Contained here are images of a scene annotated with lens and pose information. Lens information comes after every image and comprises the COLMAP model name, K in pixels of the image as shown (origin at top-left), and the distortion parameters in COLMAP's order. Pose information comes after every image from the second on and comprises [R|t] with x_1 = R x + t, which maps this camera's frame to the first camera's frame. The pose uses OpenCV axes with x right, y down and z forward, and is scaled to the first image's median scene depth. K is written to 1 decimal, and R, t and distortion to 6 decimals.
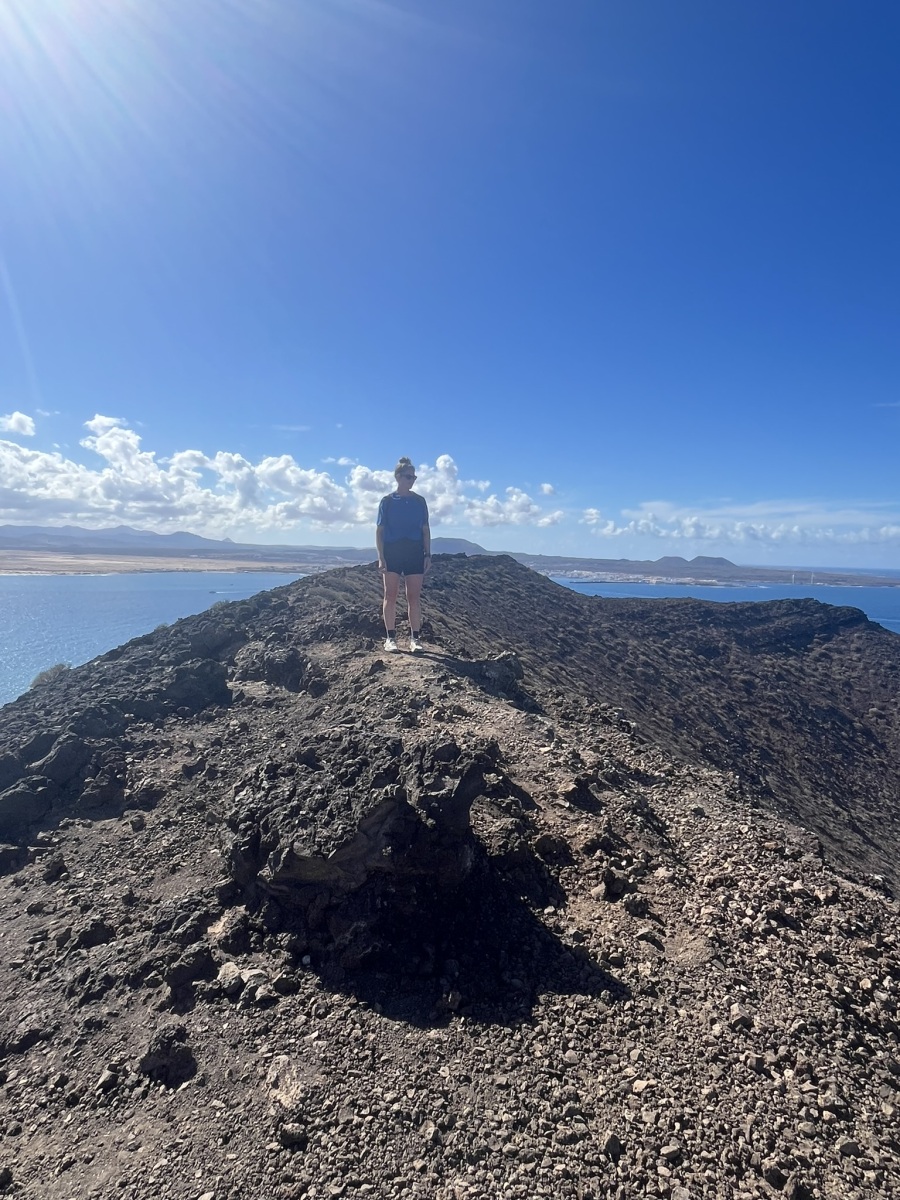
lens RADIAL K [[713.7, 0, 449.2], [0, 713.7, 603.5], [0, 0, 1]] dist [0.000459, -0.005423]
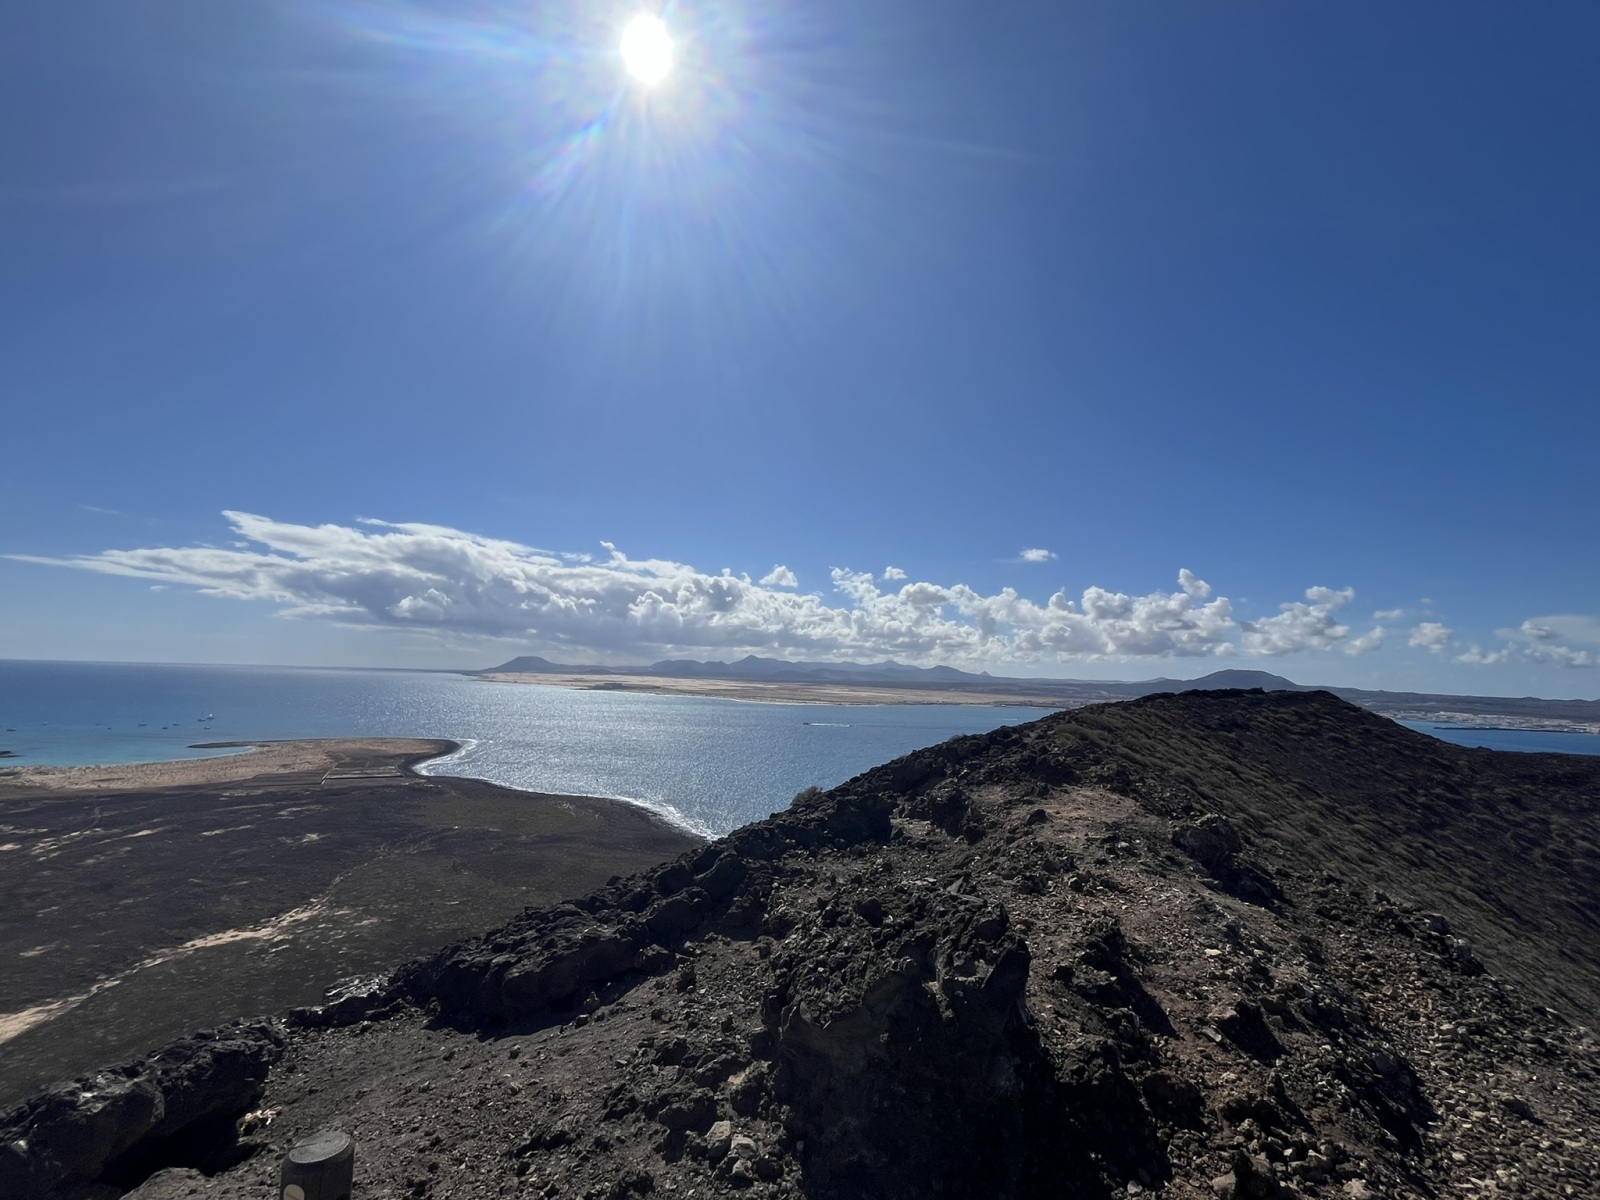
lens RADIAL K [[718.4, 0, 801.2], [0, 718.4, 605.8], [0, 0, 1]] dist [-0.005472, 0.001417]
pose [[0.850308, -0.053522, -0.523557, 0.162143], [-0.042453, 0.984598, -0.169602, -0.007642], [0.524570, 0.166441, 0.834939, 0.073317]]
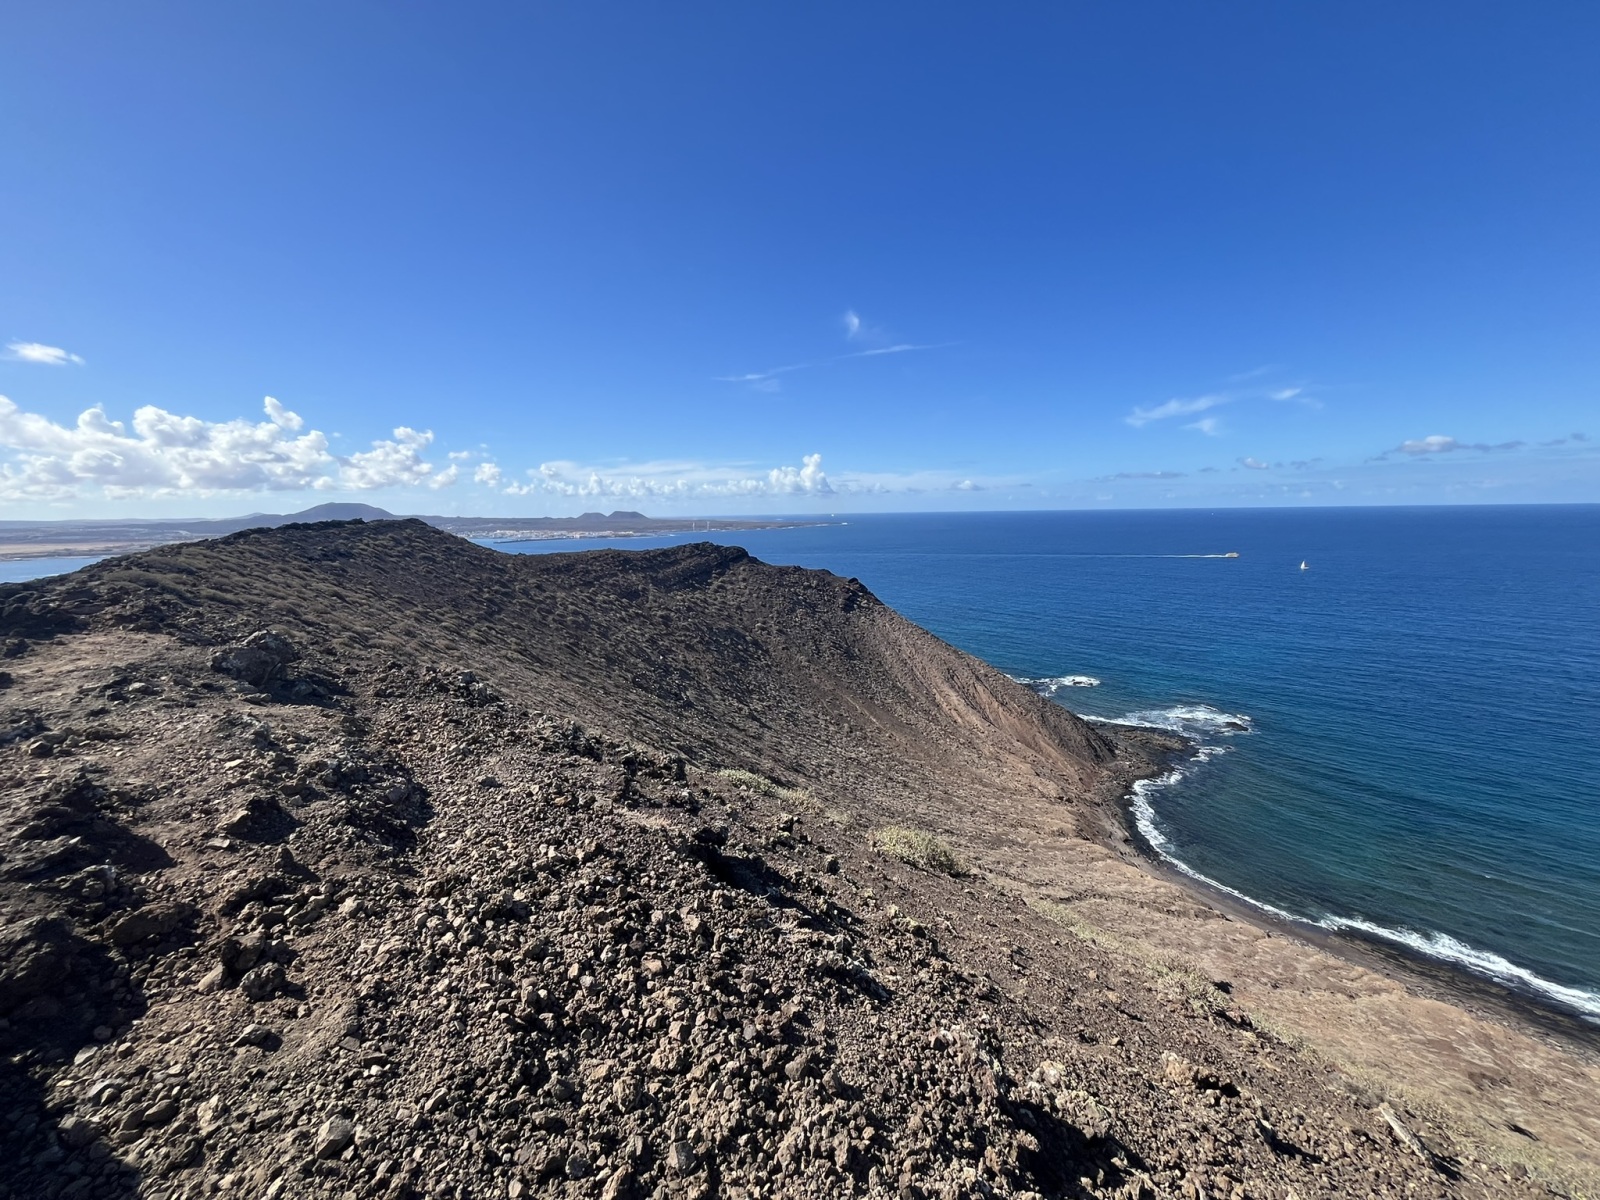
lens RADIAL K [[639.9, 0, 798.3], [0, 639.9, 588.3], [0, 0, 1]] dist [-0.009879, 0.000746]
pose [[0.819559, -0.108782, 0.562574, 0.236639], [0.079739, 0.993913, 0.076023, 0.019782], [-0.567419, -0.017446, 0.823244, 0.121232]]
